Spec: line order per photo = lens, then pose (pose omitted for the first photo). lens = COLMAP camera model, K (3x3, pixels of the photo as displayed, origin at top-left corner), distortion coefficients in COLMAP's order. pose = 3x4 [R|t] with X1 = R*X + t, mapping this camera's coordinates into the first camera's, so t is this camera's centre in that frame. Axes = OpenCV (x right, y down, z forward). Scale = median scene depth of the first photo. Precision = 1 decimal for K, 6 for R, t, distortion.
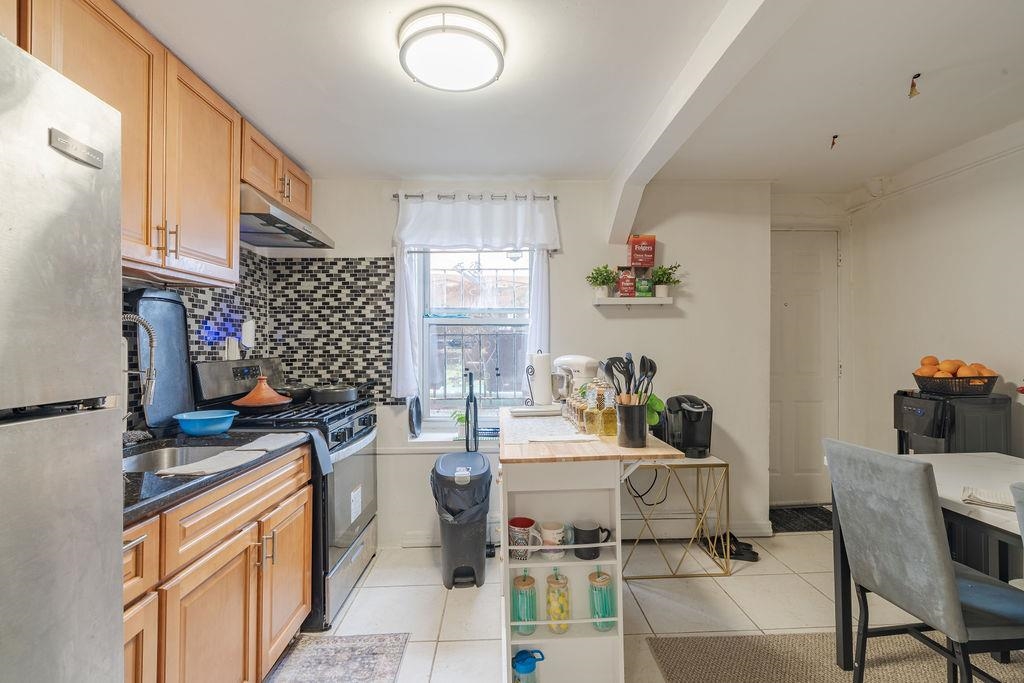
lens RADIAL K [[457.8, 0, 511.8], [0, 457.8, 342.8], [0, 0, 1]] dist [-0.005377, -0.000016]
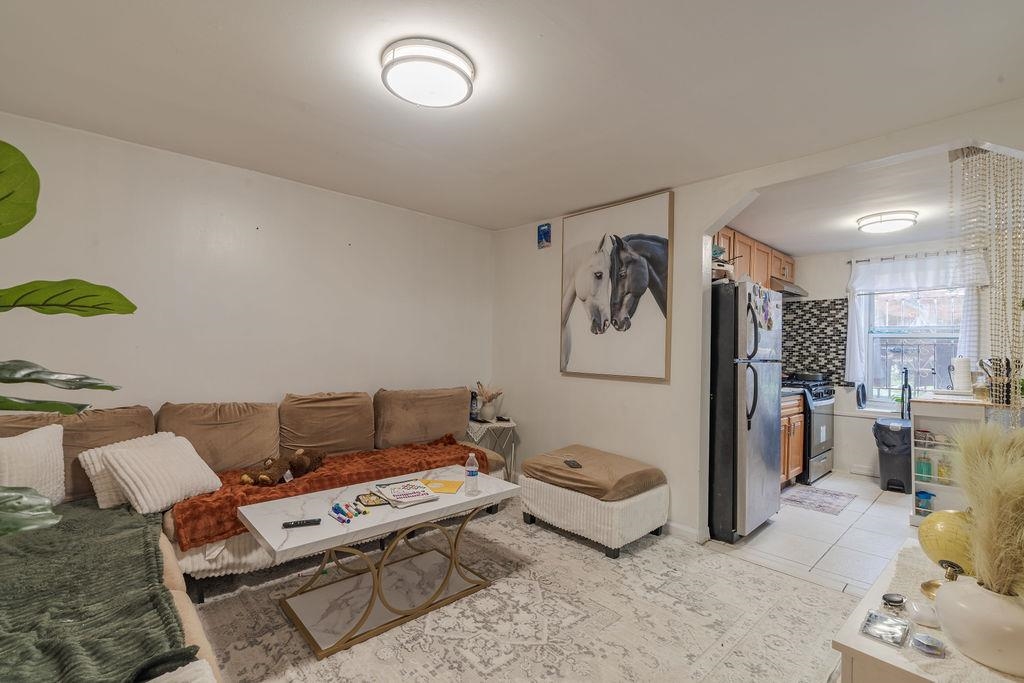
lens RADIAL K [[457.8, 0, 509.4], [0, 457.8, 344.4], [0, 0, 1]] dist [-0.005377, -0.000016]
pose [[0.657063, 0.010488, -0.753763, 0.189945], [-0.017876, 0.999839, -0.001670, 0.006477], [0.753624, 0.014572, 0.657145, -1.027261]]
